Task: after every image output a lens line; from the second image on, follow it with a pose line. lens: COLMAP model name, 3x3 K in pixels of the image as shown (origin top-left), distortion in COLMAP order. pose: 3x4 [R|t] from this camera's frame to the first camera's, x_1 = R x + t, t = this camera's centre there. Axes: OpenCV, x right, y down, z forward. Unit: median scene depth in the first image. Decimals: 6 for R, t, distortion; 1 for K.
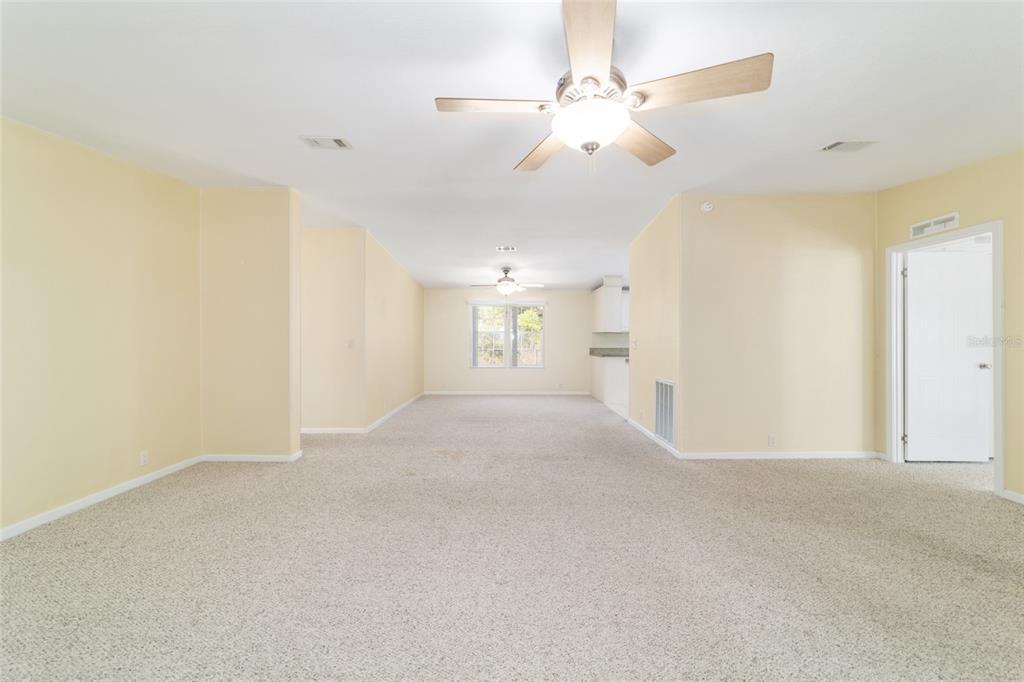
lens RADIAL K [[391.4, 0, 511.5], [0, 391.4, 339.0], [0, 0, 1]] dist [-0.018605, 0.008292]
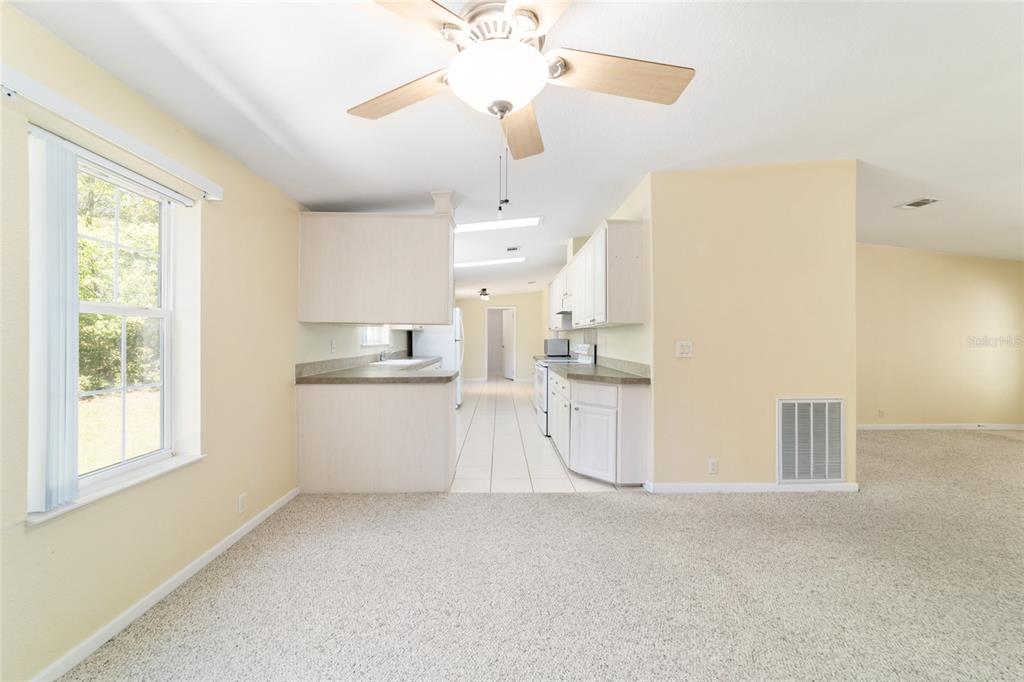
lens RADIAL K [[391.4, 0, 511.5], [0, 391.4, 339.0], [0, 0, 1]] dist [-0.018605, 0.008292]
pose [[-0.016657, -0.002054, 0.999859, -0.349589], [-0.002957, 0.999994, 0.002005, -0.004201], [-0.999857, -0.002924, -0.016662, 1.724473]]
